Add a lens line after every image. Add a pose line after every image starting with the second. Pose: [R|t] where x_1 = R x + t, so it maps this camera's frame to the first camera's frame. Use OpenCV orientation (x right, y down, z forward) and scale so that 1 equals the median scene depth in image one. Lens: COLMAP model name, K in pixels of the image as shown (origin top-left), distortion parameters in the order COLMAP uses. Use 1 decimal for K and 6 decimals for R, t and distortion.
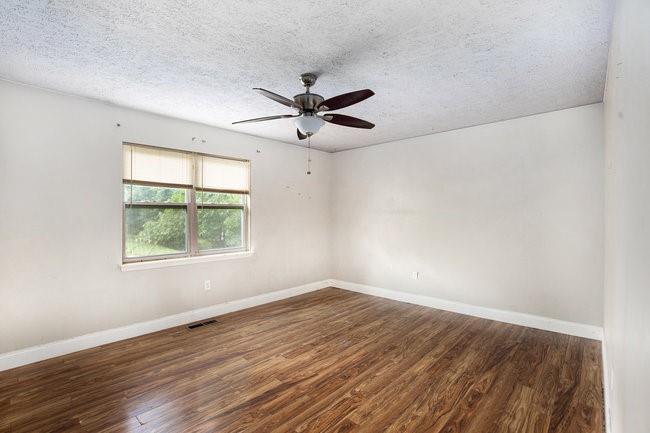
lens RADIAL K [[300.3, 0, 326.2], [0, 300.3, 216.5], [0, 0, 1]] dist [0.000571, -0.000166]
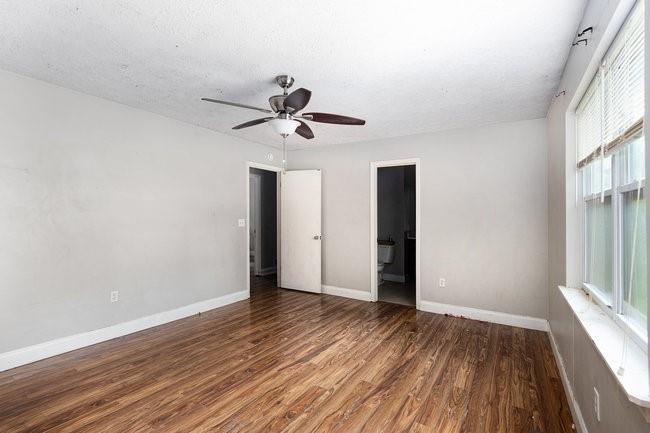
lens RADIAL K [[300.3, 0, 324.3], [0, 300.3, 214.8], [0, 0, 1]] dist [0.000571, -0.000166]
pose [[-0.983497, -0.012986, -0.180459, 0.005358], [-0.012524, 0.999915, -0.003698, 0.011282], [0.180491, -0.001377, -0.983576, 1.928555]]
